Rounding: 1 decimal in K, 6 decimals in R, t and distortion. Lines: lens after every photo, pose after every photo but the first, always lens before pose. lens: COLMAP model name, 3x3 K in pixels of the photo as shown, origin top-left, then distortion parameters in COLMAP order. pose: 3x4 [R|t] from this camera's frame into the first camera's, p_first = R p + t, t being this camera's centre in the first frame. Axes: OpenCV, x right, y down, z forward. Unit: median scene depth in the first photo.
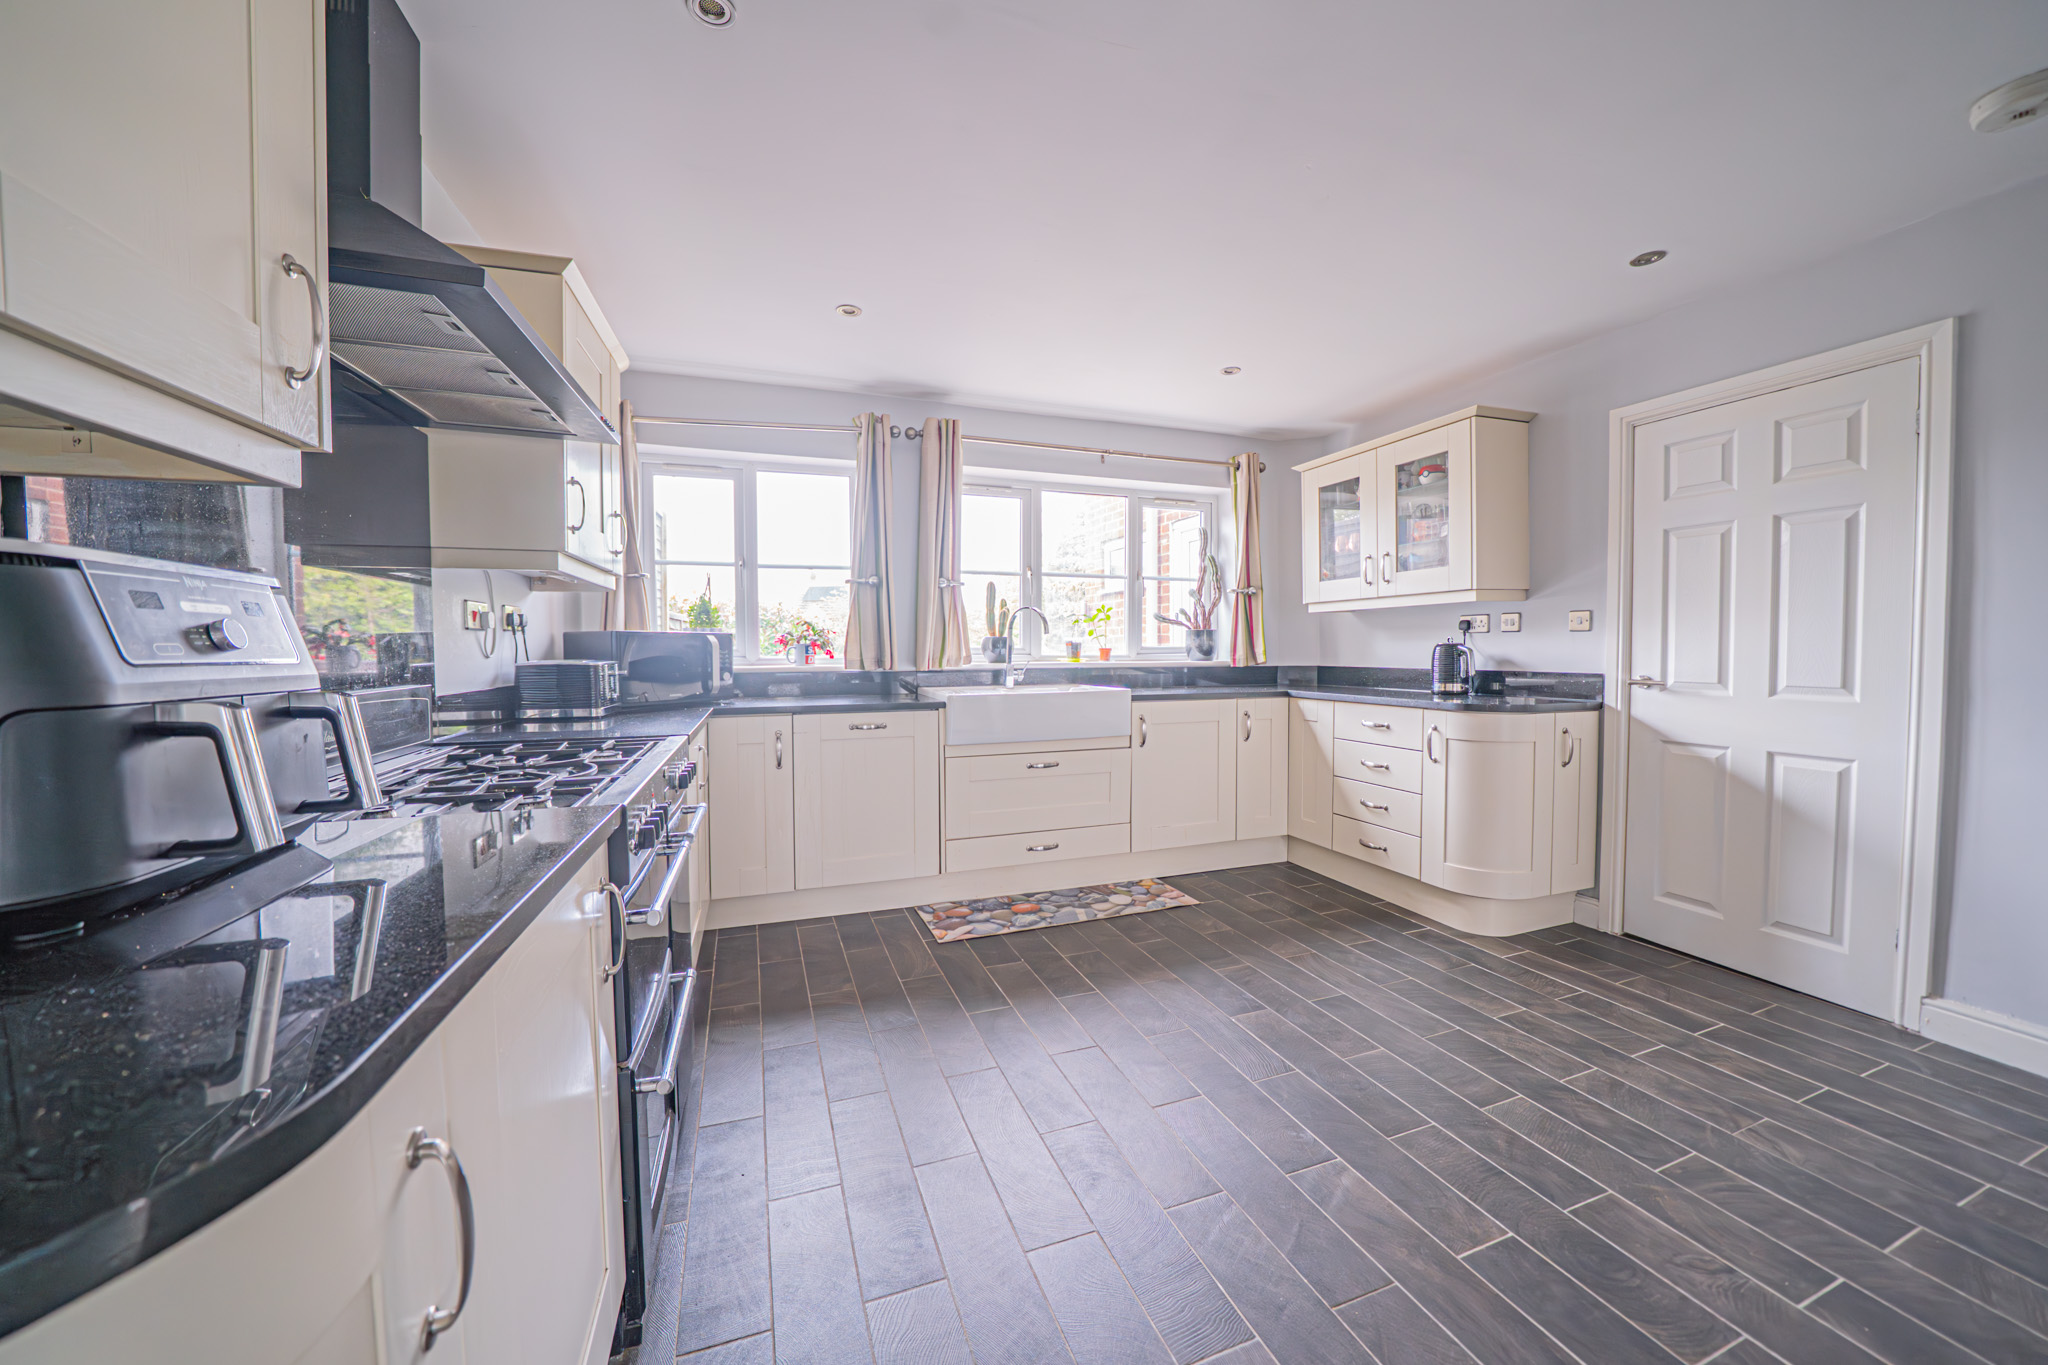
lens RADIAL K [[736.8, 0, 1013.8], [0, 736.8, 675.0], [0, 0, 1]] dist [-0.000021, 0.000081]
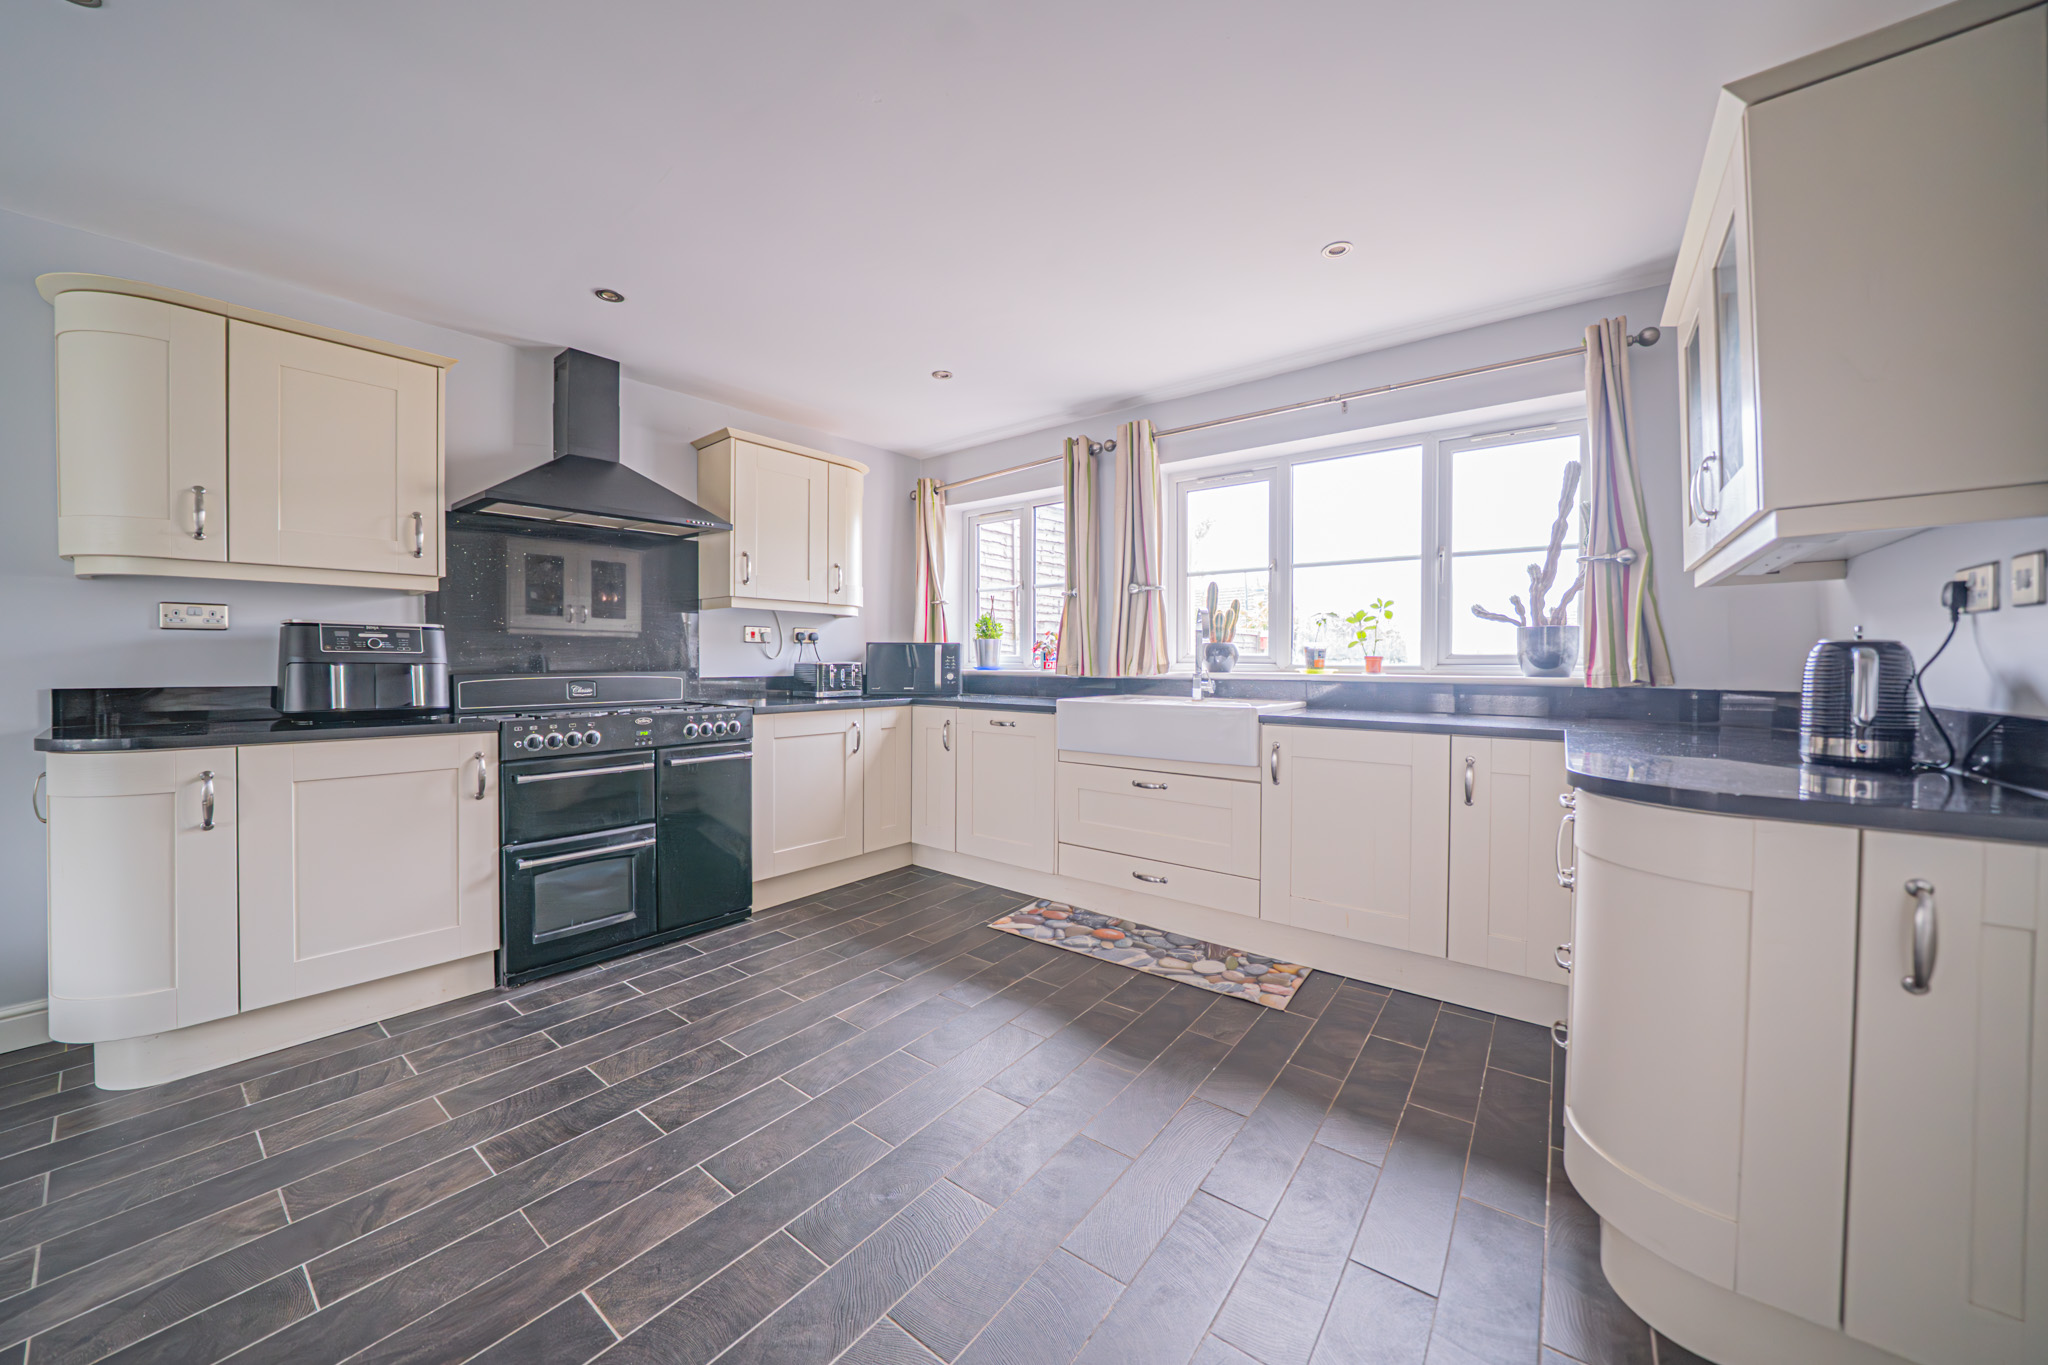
lens RADIAL K [[720.7, 0, 1019.8], [0, 720.7, 672.0], [0, 0, 1]] dist [0.000721, 0.000076]
pose [[0.538422, 0.019042, -0.842460, 0.680504], [-0.037499, 0.999296, -0.001379, -0.007832], [0.841840, 0.032334, 0.538757, 0.386796]]
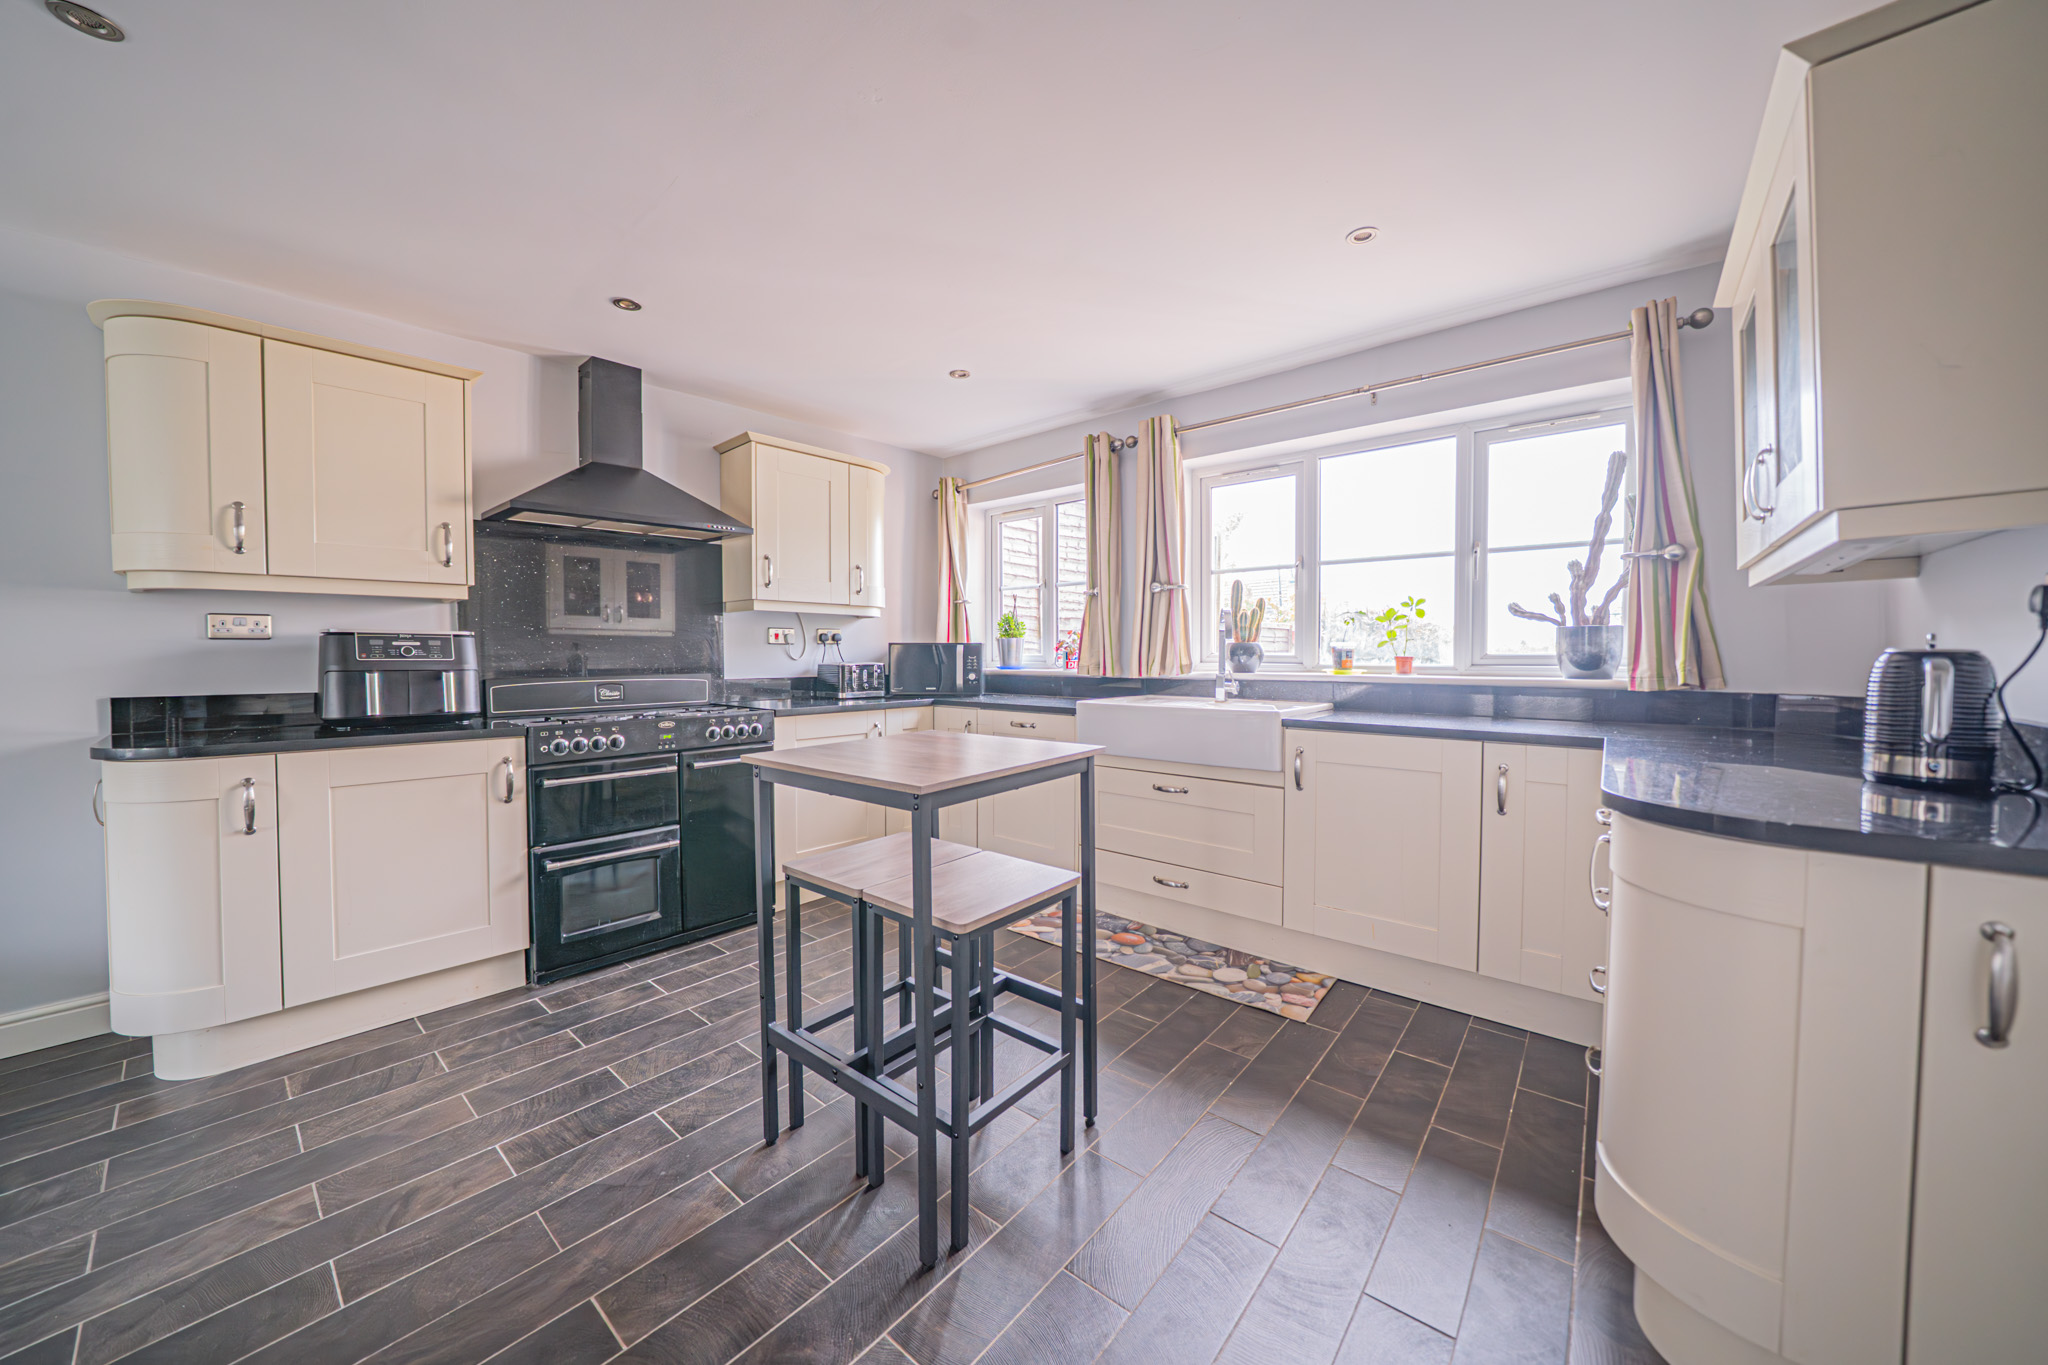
lens RADIAL K [[716.3, 0, 1019.9], [0, 716.3, 674.9], [0, 0, 1]] dist [-0.003691, 0.001704]
pose [[0.498587, 0.030071, -0.866318, 0.678094], [-0.033339, 0.999324, 0.015500, -0.020841], [0.866198, 0.021154, 0.499253, 0.409396]]
